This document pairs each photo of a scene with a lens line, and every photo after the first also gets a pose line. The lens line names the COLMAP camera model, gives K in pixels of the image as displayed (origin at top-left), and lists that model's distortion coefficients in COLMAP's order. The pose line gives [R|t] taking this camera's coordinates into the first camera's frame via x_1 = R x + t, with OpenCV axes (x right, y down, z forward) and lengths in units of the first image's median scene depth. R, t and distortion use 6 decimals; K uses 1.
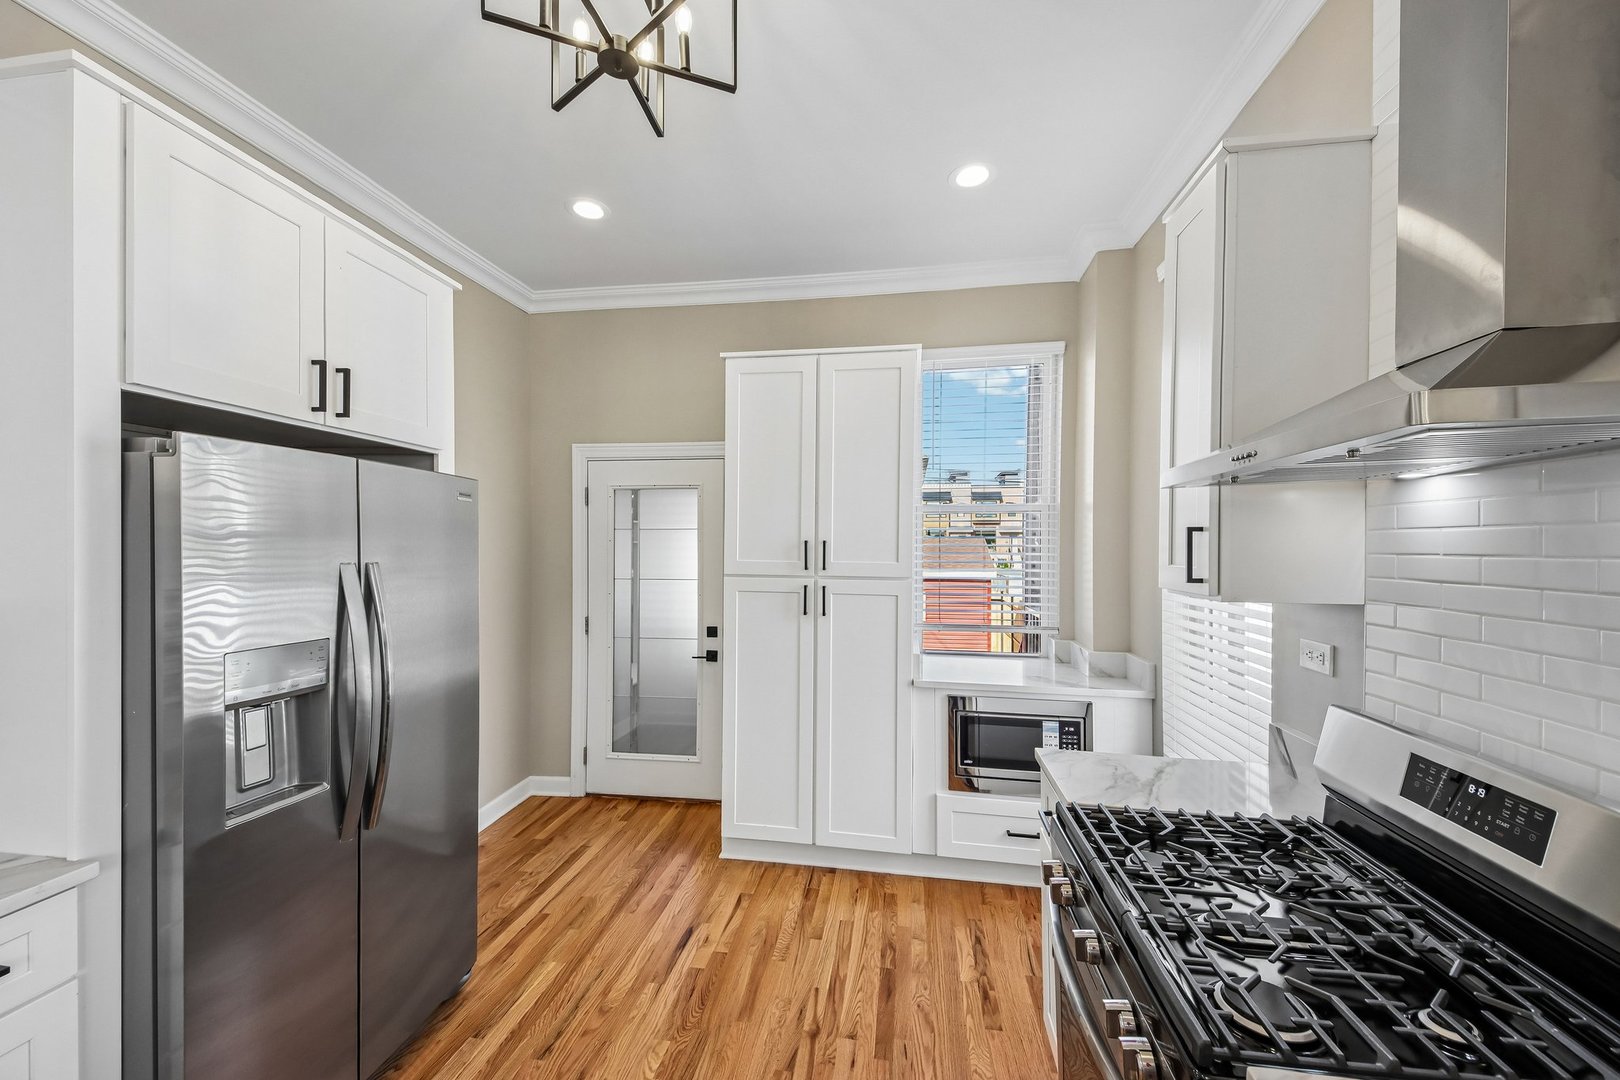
lens RADIAL K [[606.0, 0, 804.7], [0, 606.0, 547.2], [0, 0, 1]] dist [0.060103, -0.033975]
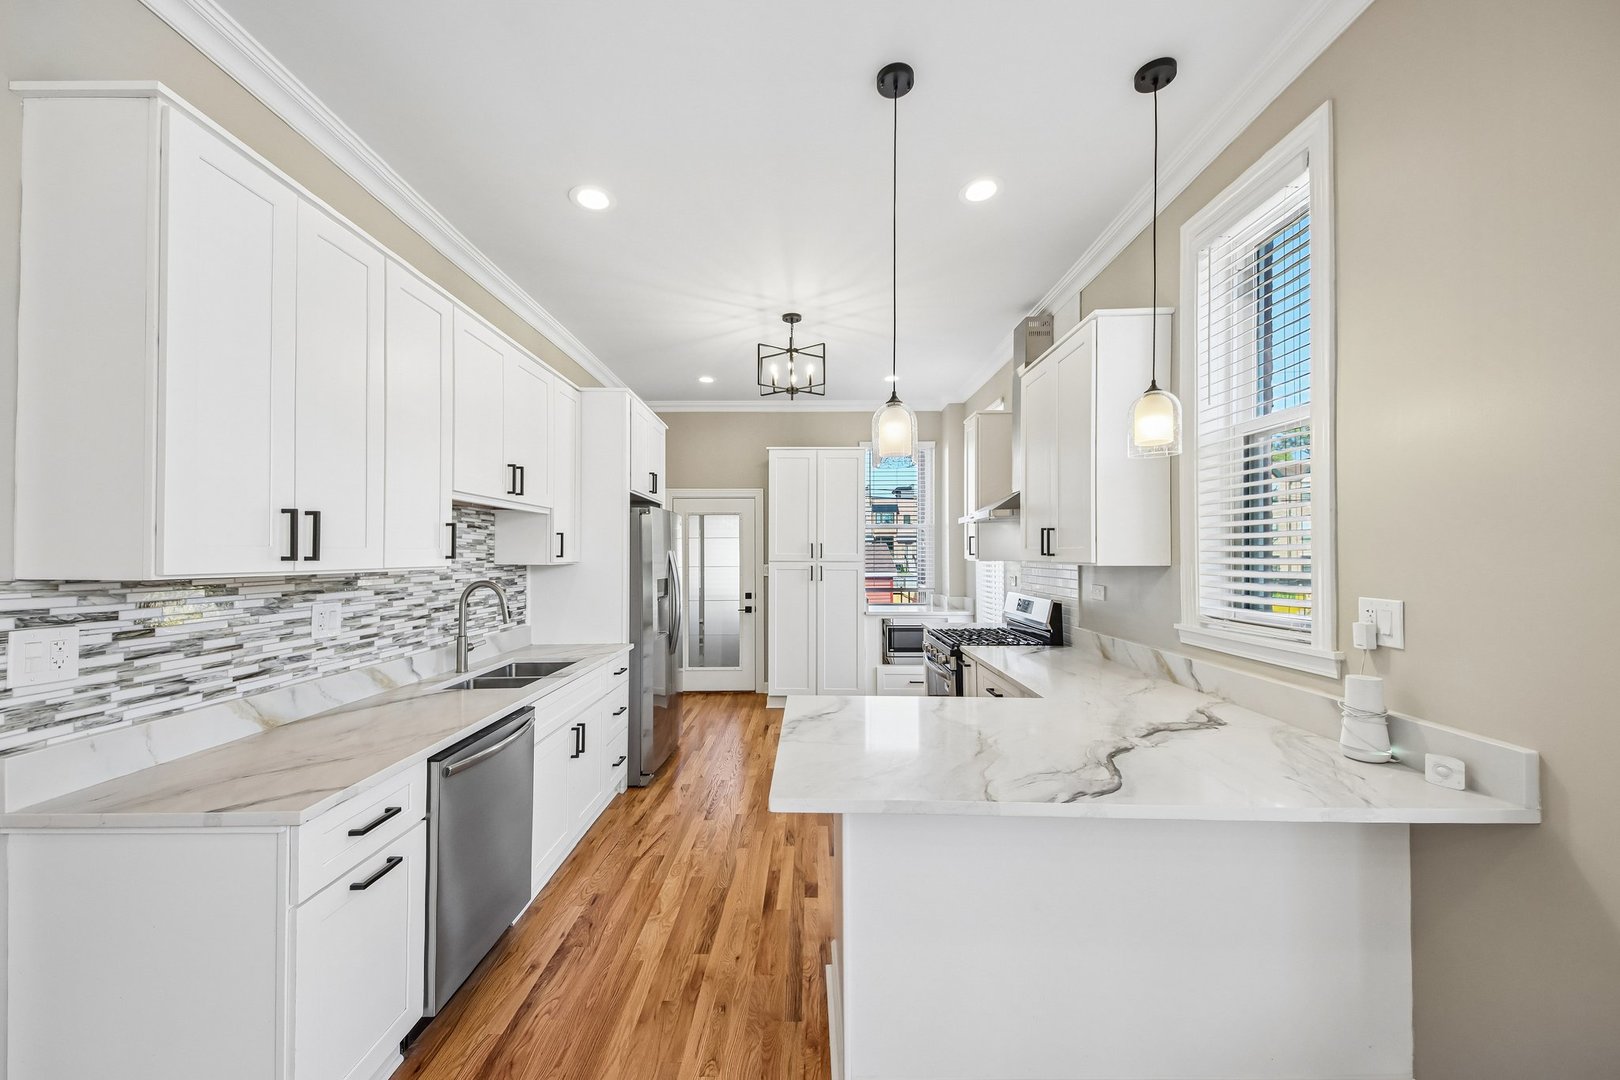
lens RADIAL K [[560.9, 0, 807.8], [0, 560.9, 550.4], [0, 0, 1]] dist [0.051470, -0.024757]
pose [[0.988465, -0.005427, 0.151351, -0.304530], [0.006583, 0.999953, -0.007135, 0.027068], [-0.151305, 0.008049, 0.988454, -0.855208]]
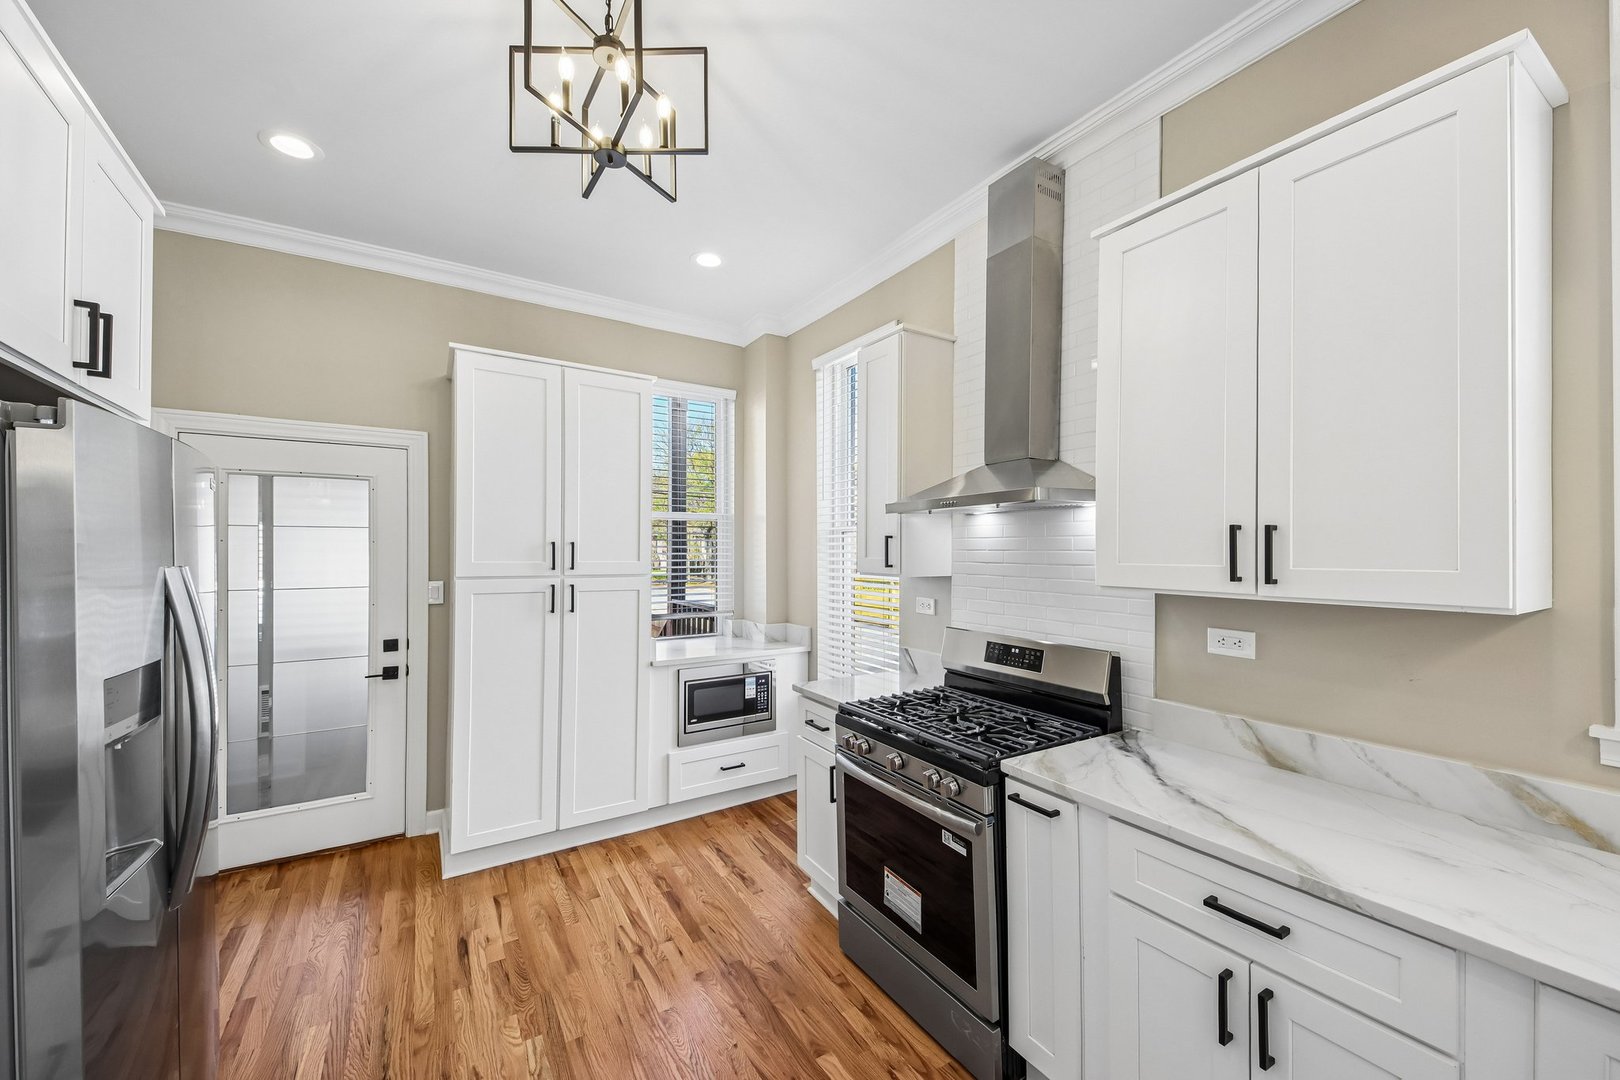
lens RADIAL K [[606.0, 0, 804.7], [0, 606.0, 547.2], [0, 0, 1]] dist [0.060103, -0.033975]
pose [[0.760536, 0.000751, 0.649295, -0.371517], [0.002019, 0.999992, -0.003522, 0.003113], [-0.649292, 0.003989, 0.760529, -0.089309]]
